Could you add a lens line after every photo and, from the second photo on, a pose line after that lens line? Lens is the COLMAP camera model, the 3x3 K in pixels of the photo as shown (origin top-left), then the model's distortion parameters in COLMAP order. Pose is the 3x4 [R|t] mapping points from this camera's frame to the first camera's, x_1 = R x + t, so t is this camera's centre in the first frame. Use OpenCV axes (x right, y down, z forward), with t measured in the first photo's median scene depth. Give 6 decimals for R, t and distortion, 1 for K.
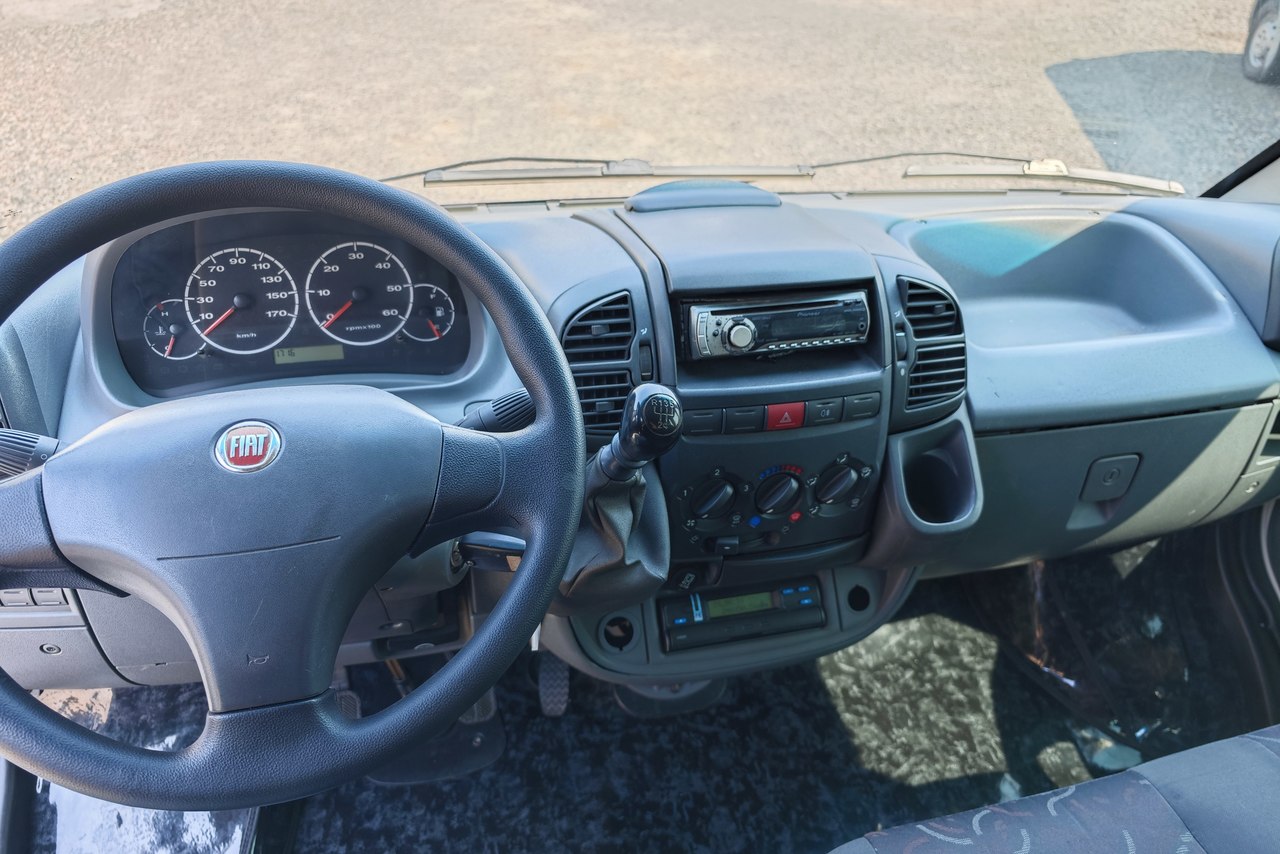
lens RADIAL K [[843.2, 0, 639.7], [0, 843.2, 458.1], [0, 0, 1]] dist [0.000331, -0.000083]
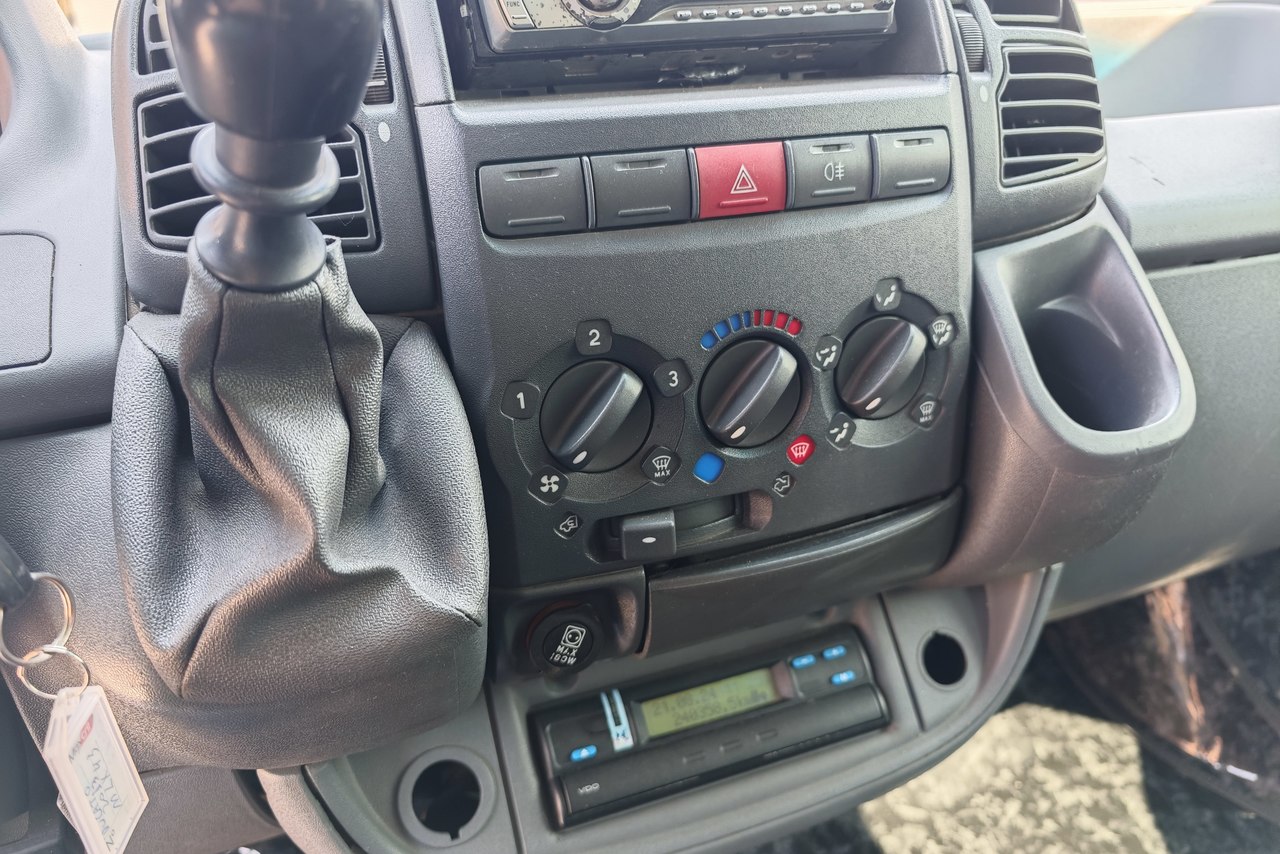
lens RADIAL K [[935.3, 0, 641.5], [0, 935.3, 442.6], [0, 0, 1]] dist [-0.003687, -0.003511]
pose [[0.990836, -0.117741, 0.066187, 0.073082], [0.127206, 0.978192, -0.164192, 0.129589], [-0.045411, 0.171107, 0.984205, 0.527543]]
